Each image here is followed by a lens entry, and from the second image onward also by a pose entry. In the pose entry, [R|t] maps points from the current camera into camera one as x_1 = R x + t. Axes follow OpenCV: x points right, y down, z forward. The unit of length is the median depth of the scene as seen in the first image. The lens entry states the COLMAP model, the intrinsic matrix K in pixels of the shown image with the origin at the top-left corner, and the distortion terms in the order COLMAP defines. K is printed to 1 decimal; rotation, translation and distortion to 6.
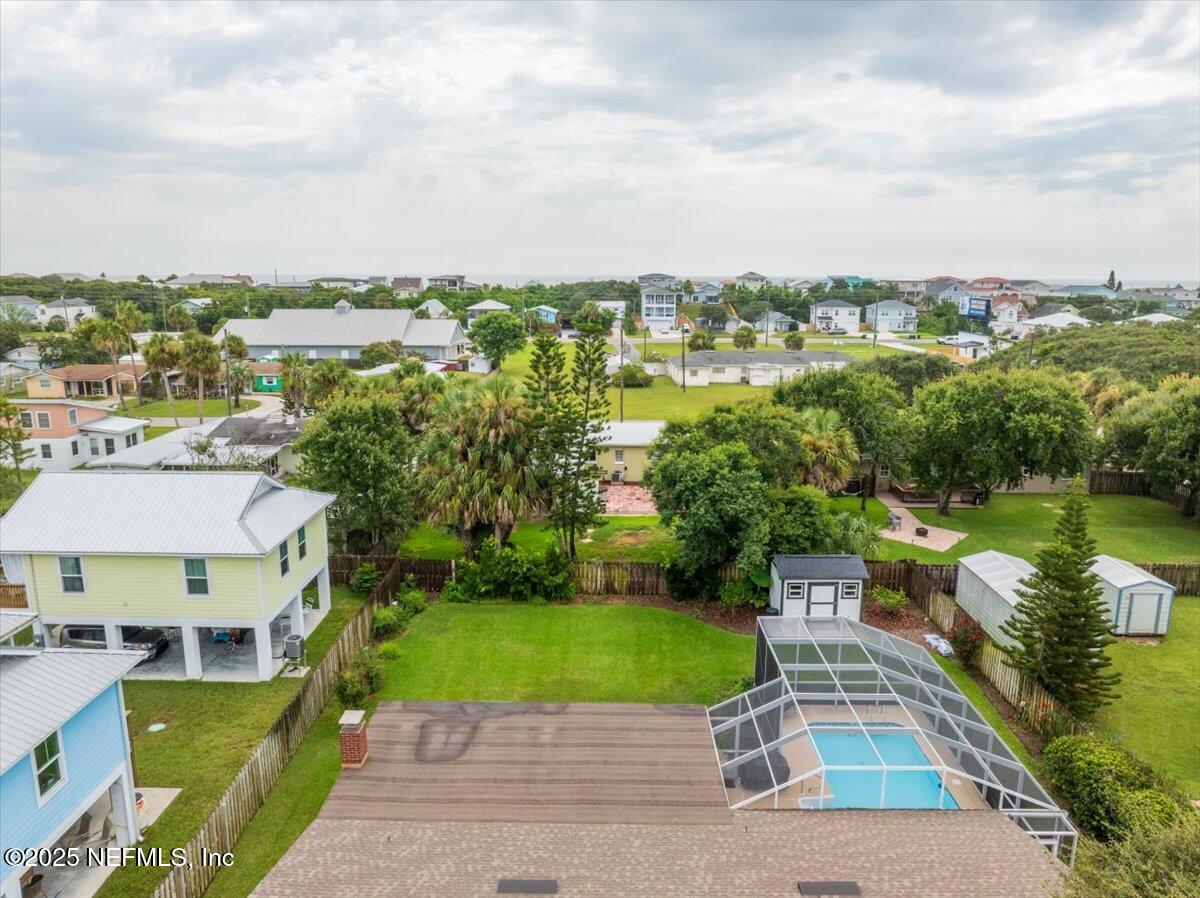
lens RADIAL K [[863.4, 0, 600.0], [0, 863.4, 449.0], [0, 0, 1]] dist [-0.041203, -0.002743]
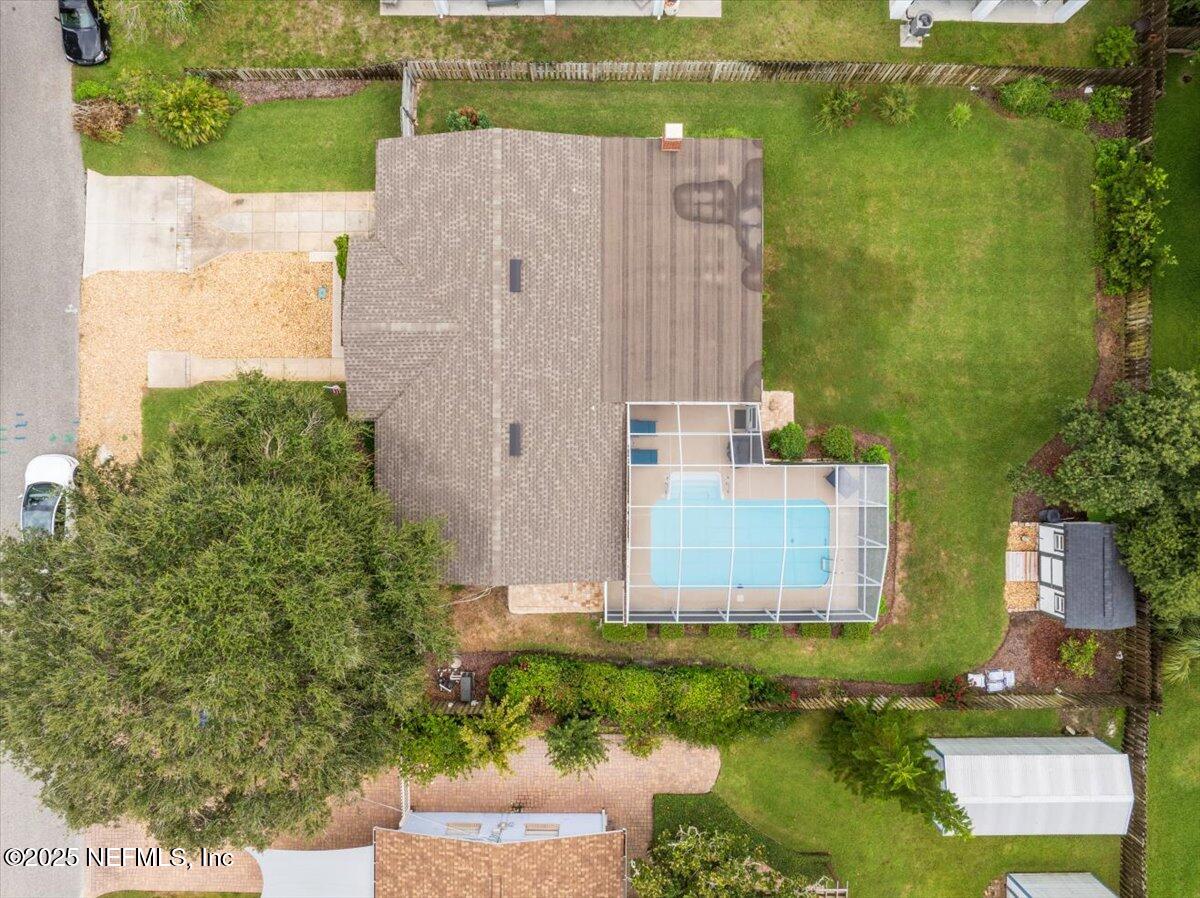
lens RADIAL K [[863.4, 0, 600.0], [0, 863.4, 449.0], [0, 0, 1]] dist [-0.041203, -0.002743]
pose [[0.004445, 0.999989, 0.001656, 0.096281], [-0.195474, -0.000755, 0.980709, -0.451364], [0.980699, -0.004683, 0.195468, 0.275512]]
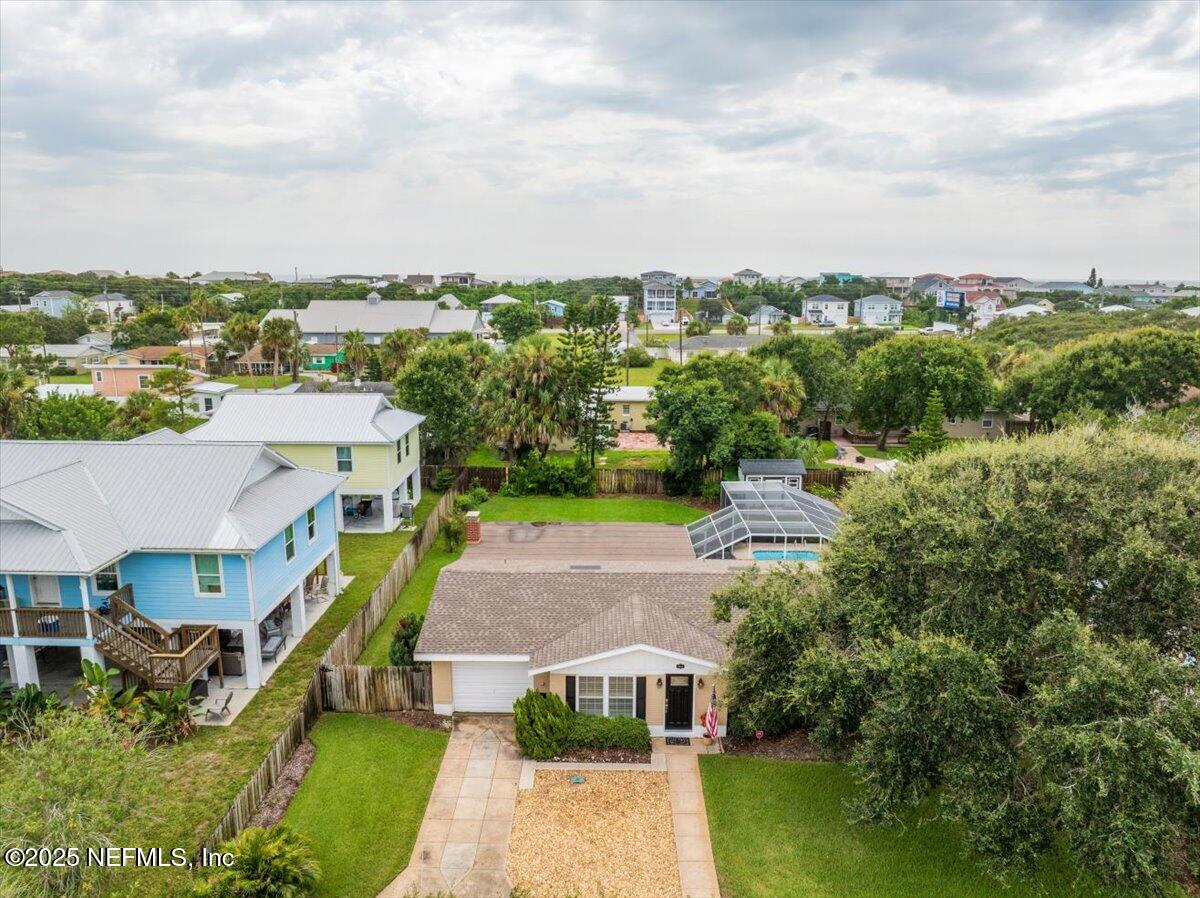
lens RADIAL K [[863.4, 0, 600.0], [0, 863.4, 449.0], [0, 0, 1]] dist [-0.041203, -0.002743]
pose [[0.999996, 0.000530, -0.002646, -0.015818], [-0.000530, 1.000000, -0.000036, 0.082936], [0.002646, 0.000037, 0.999996, -0.309266]]
